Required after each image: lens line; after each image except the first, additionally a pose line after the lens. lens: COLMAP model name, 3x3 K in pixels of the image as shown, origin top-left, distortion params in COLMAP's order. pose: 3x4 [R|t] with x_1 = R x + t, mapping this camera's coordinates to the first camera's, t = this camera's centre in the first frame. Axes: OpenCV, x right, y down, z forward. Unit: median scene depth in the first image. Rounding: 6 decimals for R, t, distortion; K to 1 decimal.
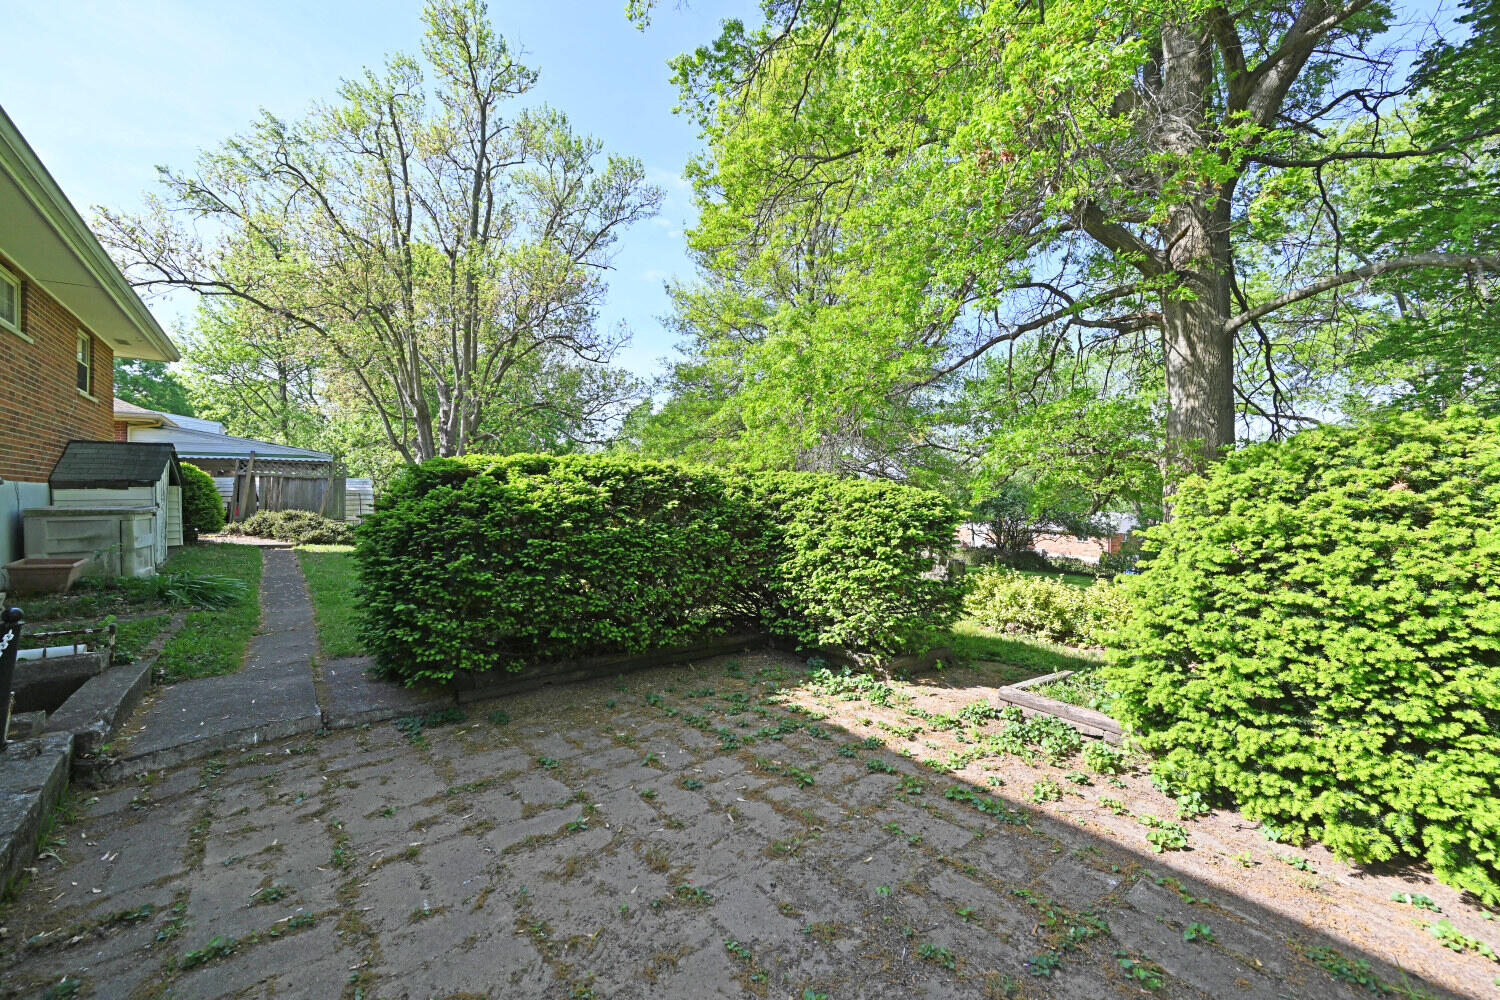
lens RADIAL K [[601.4, 0, 749.9], [0, 601.4, 507.7], [0, 0, 1]] dist [0.000989, 0.000237]
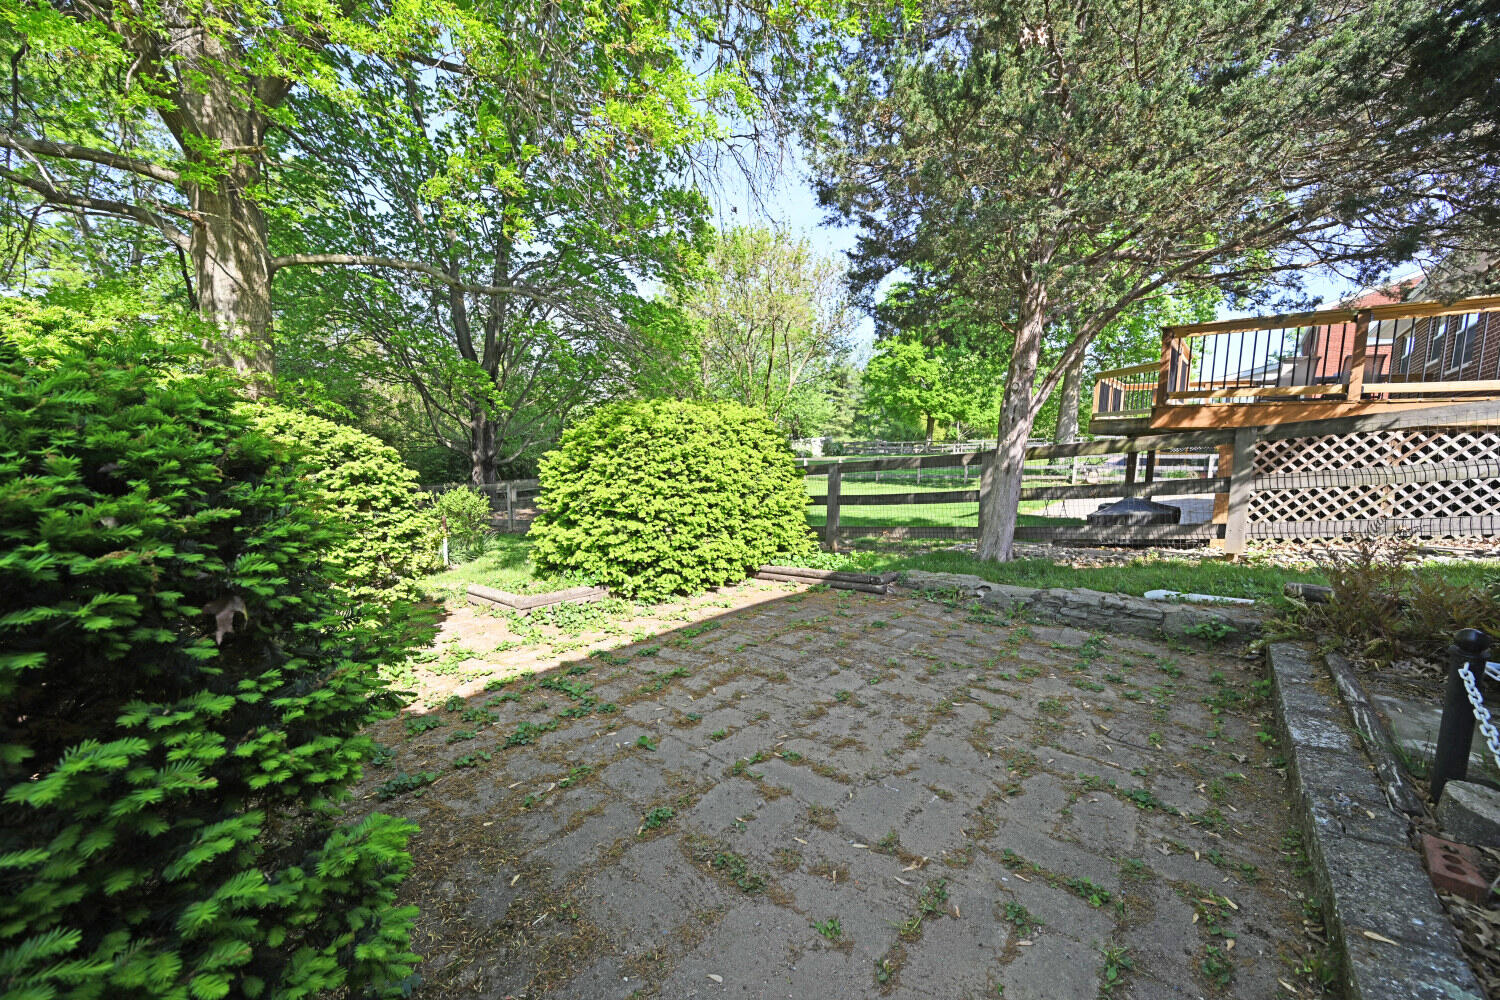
lens RADIAL K [[601.4, 0, 749.9], [0, 601.4, 507.7], [0, 0, 1]] dist [0.000989, 0.000237]
pose [[-0.218796, -0.110604, 0.969482, -1.091655], [0.006458, 0.993369, 0.114787, -0.010054], [-0.975749, 0.031375, -0.216631, 1.141749]]
